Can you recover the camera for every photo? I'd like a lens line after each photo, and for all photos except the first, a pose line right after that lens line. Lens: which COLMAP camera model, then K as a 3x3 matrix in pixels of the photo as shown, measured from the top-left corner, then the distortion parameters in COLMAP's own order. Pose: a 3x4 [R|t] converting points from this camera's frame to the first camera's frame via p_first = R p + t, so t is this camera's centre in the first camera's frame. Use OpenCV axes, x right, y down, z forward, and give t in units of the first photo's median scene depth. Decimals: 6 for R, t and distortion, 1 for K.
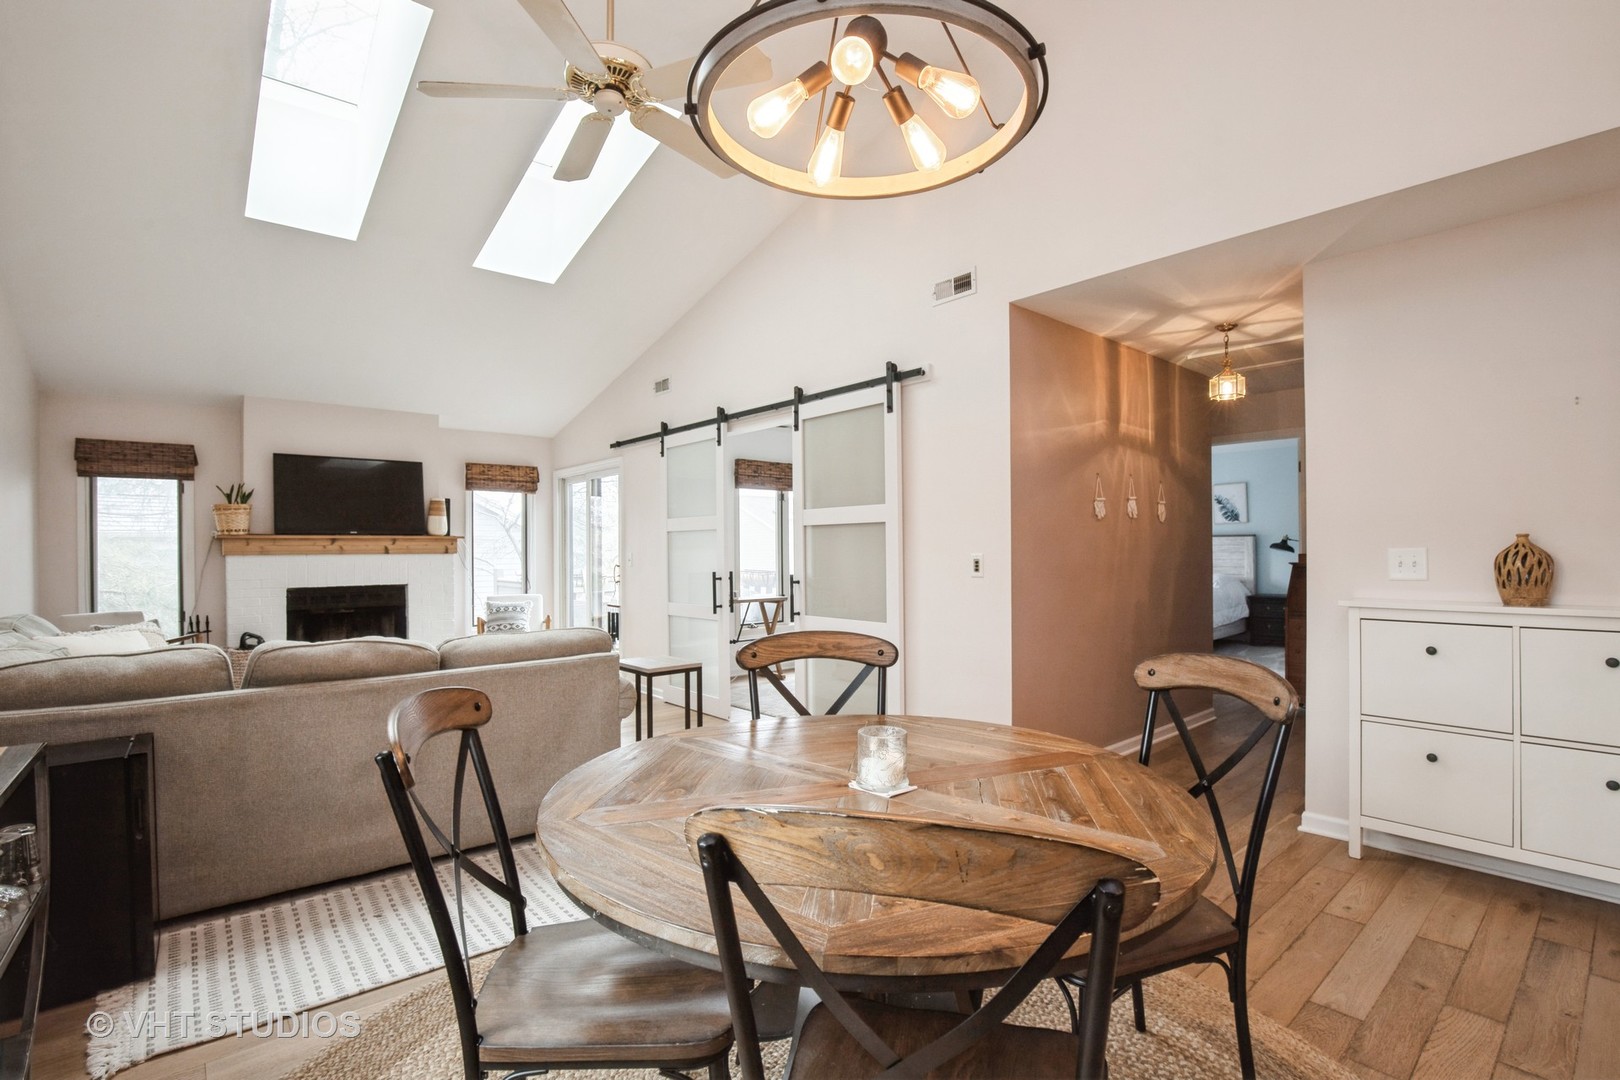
lens RADIAL K [[749.3, 0, 810.0], [0, 749.3, 540.0], [0, 0, 1]] dist [-0.019565, 0.000330]
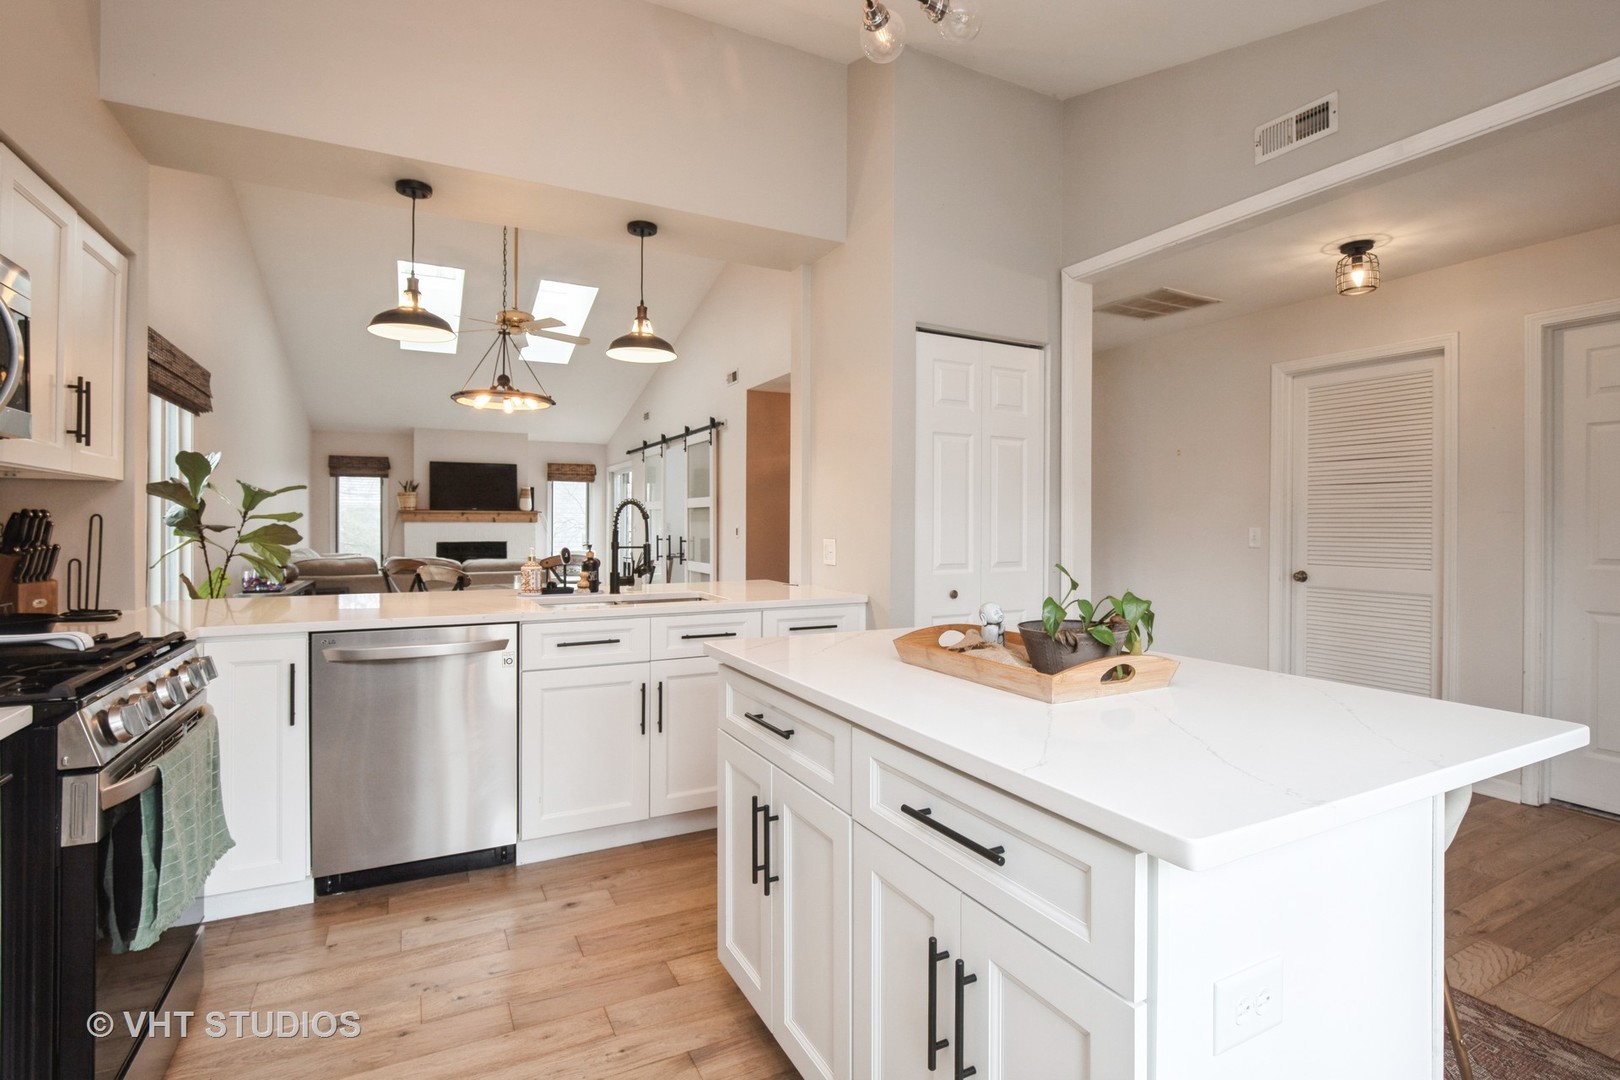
lens RADIAL K [[763.2, 0, 804.3], [0, 763.2, 521.8], [0, 0, 1]] dist [-0.000983, -0.000178]
pose [[0.972587, 0.010955, -0.232283, 0.513226], [-0.008385, 0.999892, 0.012048, -0.008222], [0.232390, -0.009770, 0.972574, -0.494305]]
